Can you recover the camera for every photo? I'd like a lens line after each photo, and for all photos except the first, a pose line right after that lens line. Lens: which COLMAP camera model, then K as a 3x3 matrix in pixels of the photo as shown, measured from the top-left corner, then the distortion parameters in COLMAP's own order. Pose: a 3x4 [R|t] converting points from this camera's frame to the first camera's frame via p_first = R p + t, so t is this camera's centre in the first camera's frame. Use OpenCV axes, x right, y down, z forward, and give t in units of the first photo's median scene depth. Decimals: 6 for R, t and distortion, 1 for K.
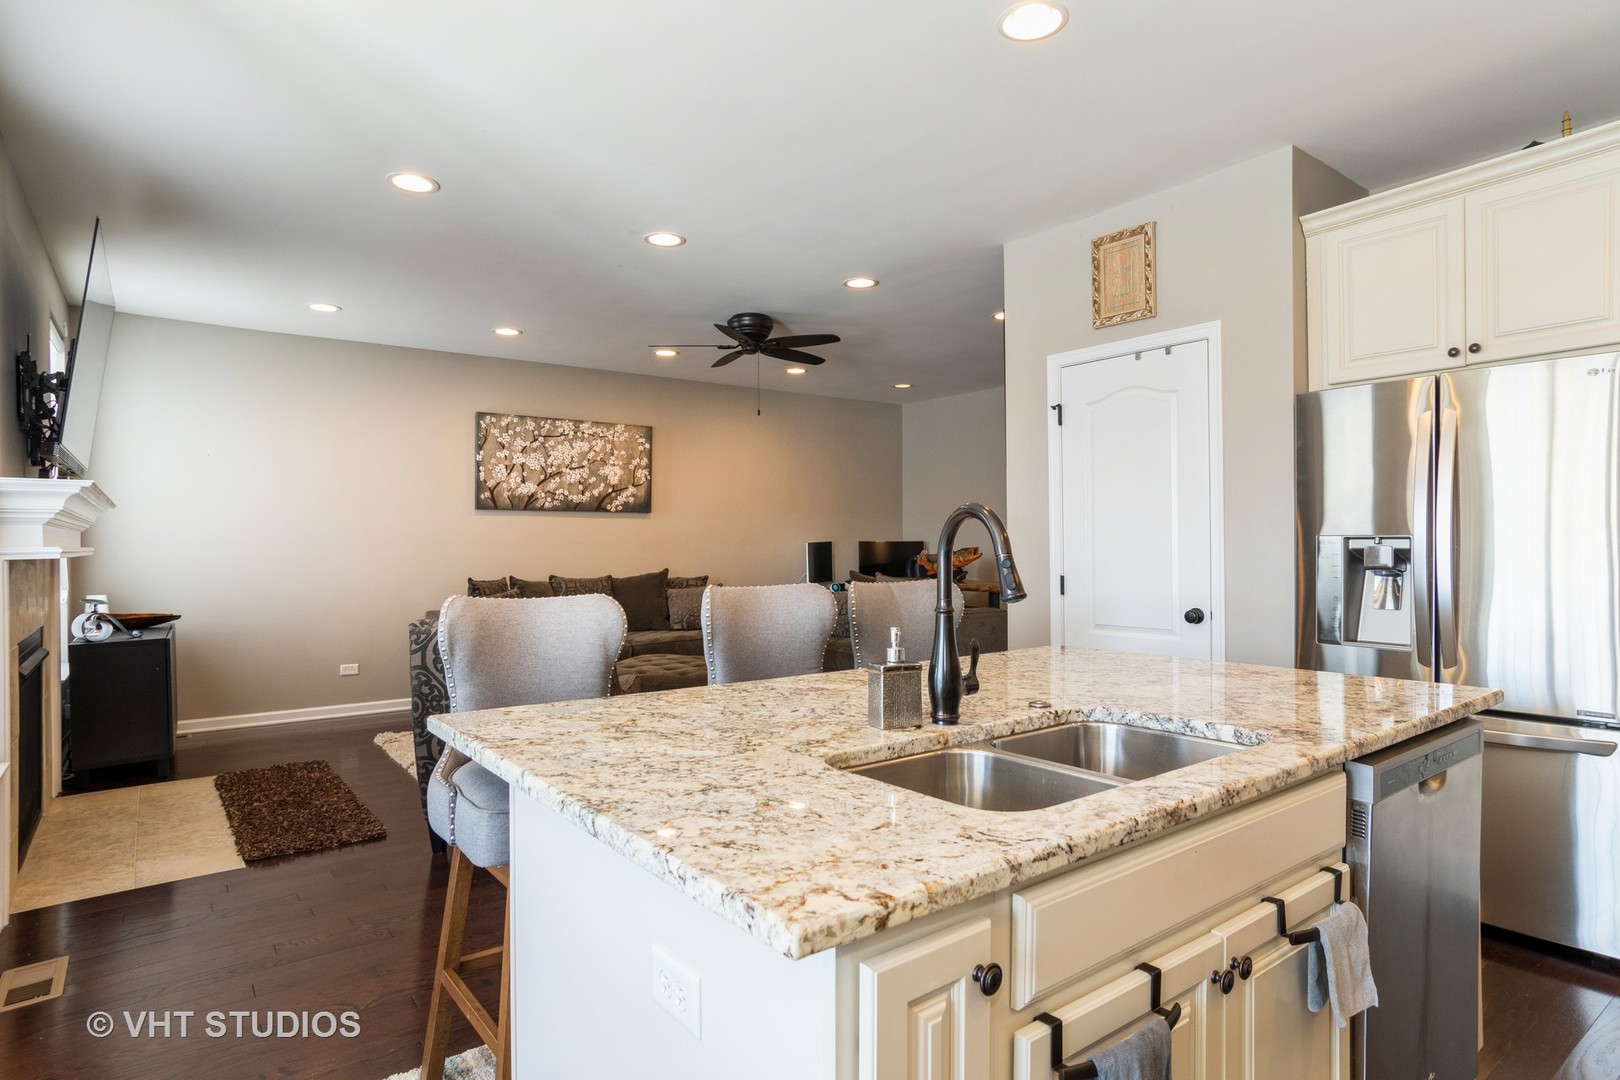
lens RADIAL K [[877.1, 0, 802.6], [0, 877.1, 536.5], [0, 0, 1]] dist [-0.056497, 0.031512]
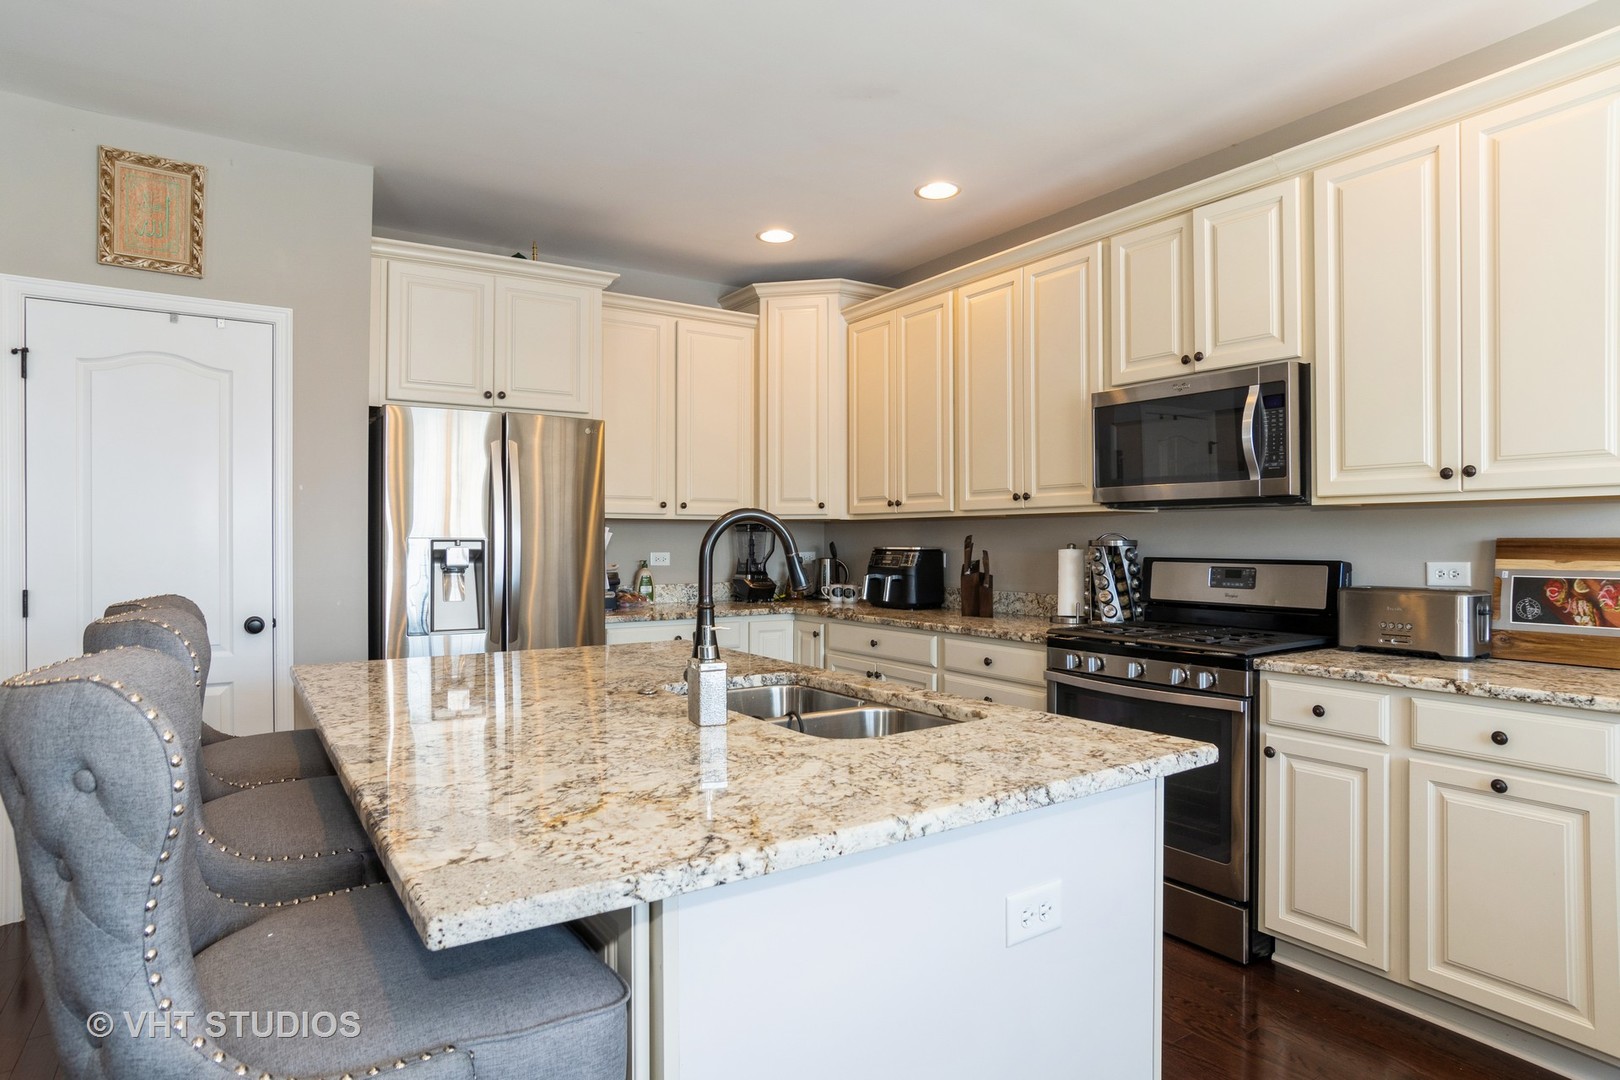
lens RADIAL K [[877.1, 0, 802.6], [0, 877.1, 536.5], [0, 0, 1]] dist [-0.056497, 0.031512]
pose [[0.065690, 0.012232, 0.997765, -0.456792], [-0.006030, 0.999911, -0.011862, 0.006872], [-0.997822, -0.005237, 0.065758, 0.416358]]
